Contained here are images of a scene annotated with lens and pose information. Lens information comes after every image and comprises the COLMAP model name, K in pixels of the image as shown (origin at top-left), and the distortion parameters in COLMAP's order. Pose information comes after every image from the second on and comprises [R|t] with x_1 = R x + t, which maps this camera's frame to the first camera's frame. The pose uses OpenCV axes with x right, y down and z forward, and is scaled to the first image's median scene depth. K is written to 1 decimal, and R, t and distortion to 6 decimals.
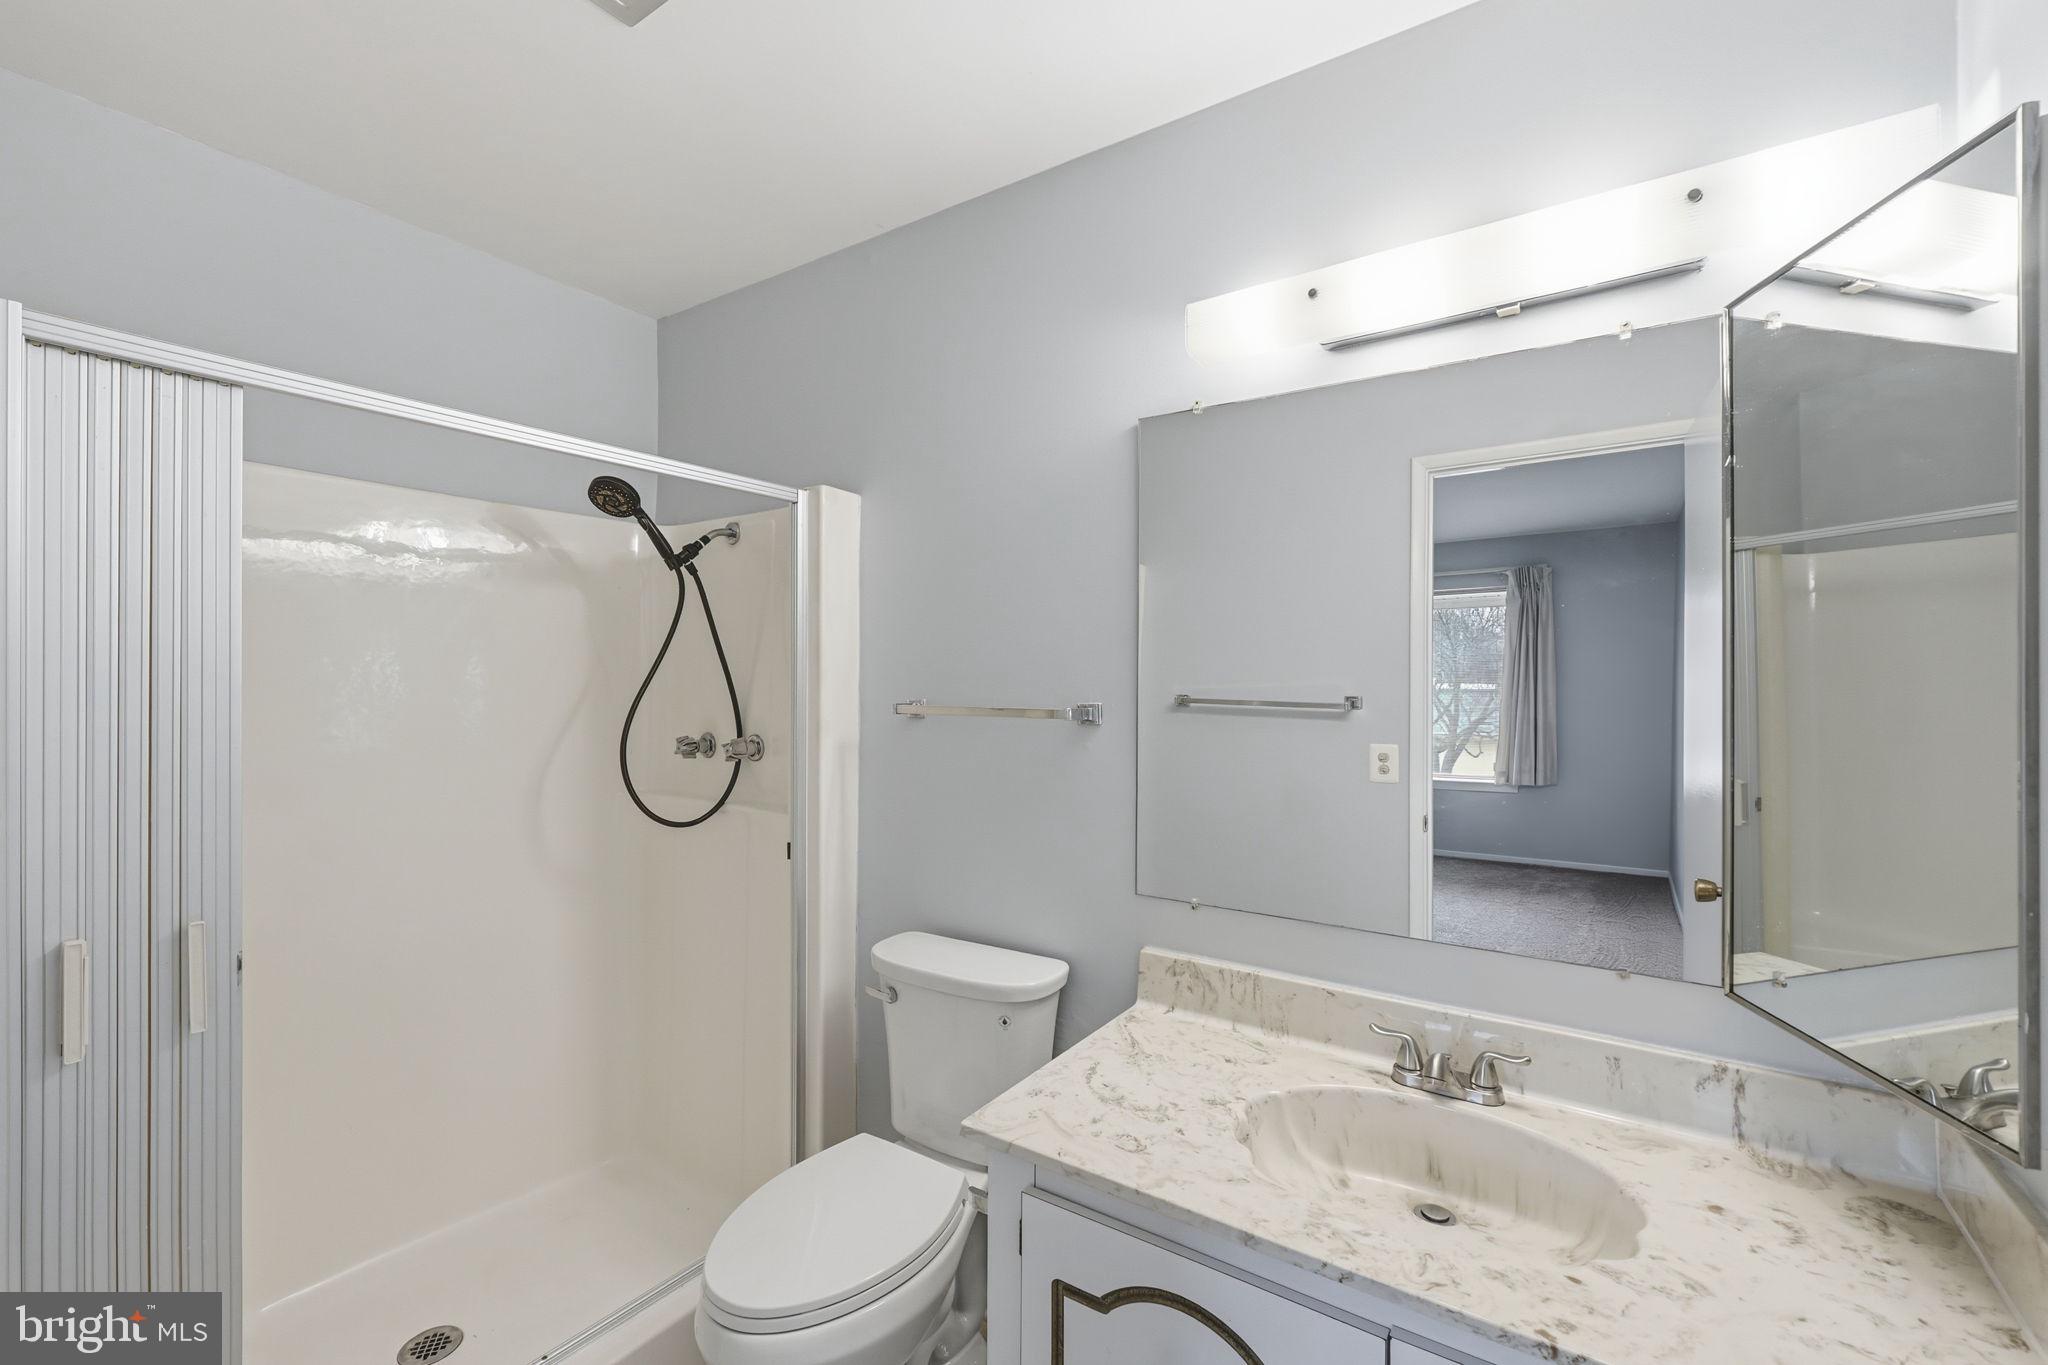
lens RADIAL K [[873.2, 0, 1017.5], [0, 873.2, 685.2], [0, 0, 1]] dist [-0.011867, 0.003122]
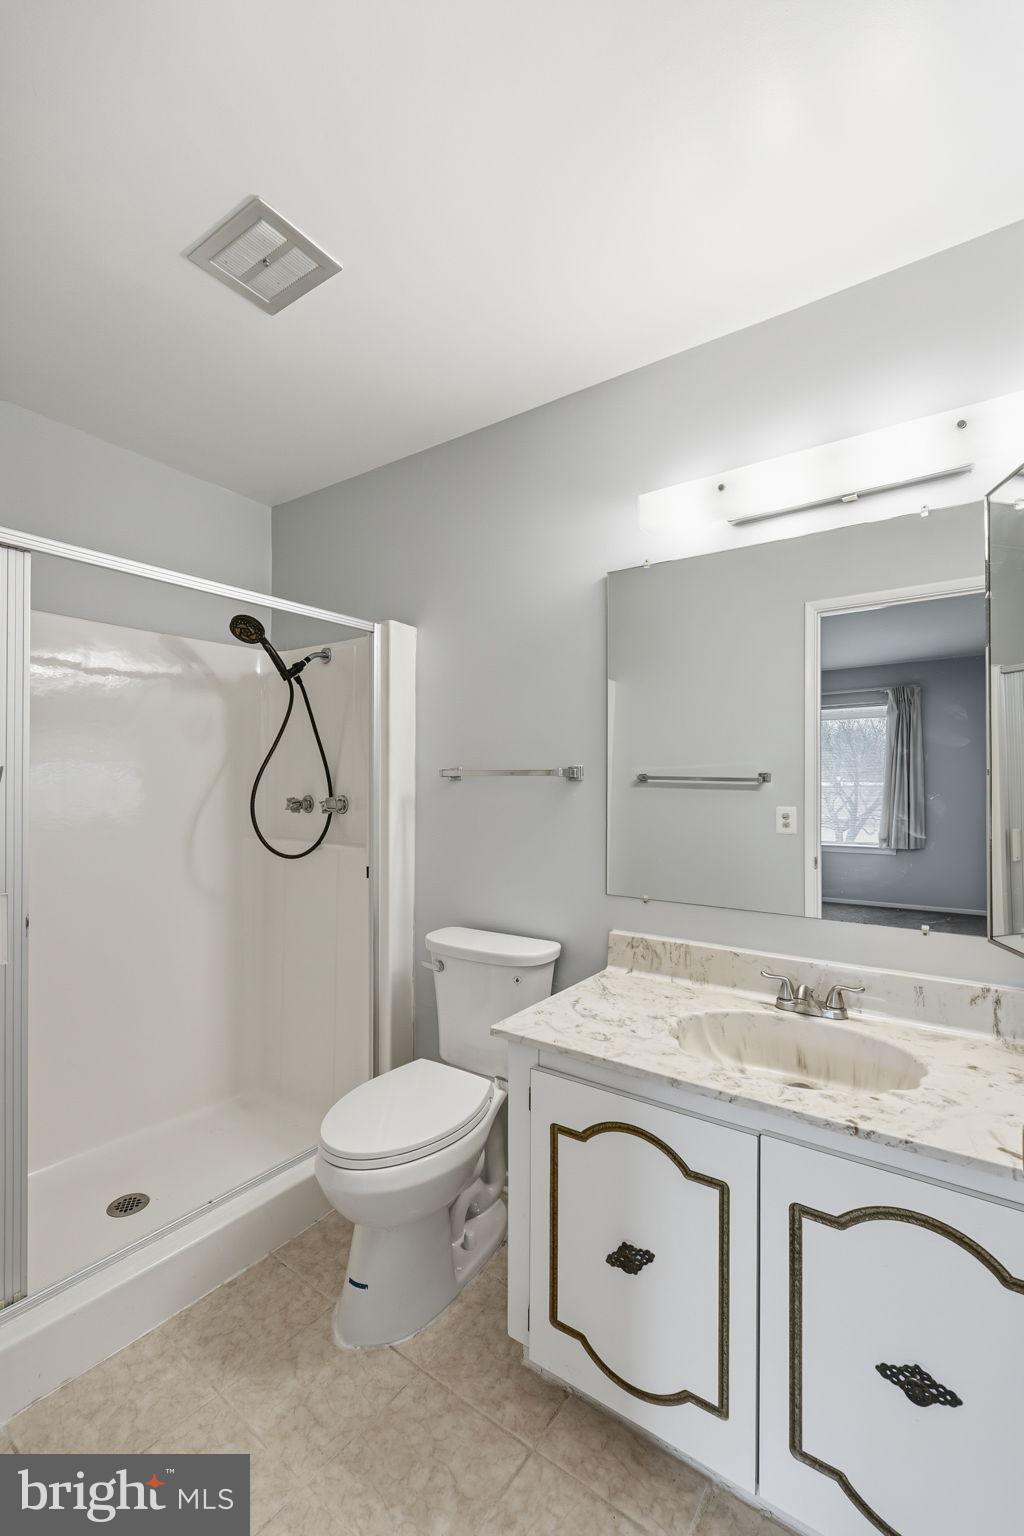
lens RADIAL K [[654.9, 0, 516.8], [0, 654.9, 774.8], [0, 0, 1]] dist [-0.011867, 0.003122]
pose [[0.999957, -0.002483, -0.008932, -0.005485], [0.002425, 0.999976, -0.006516, 0.046740], [0.008948, 0.006494, 0.999939, -0.113084]]
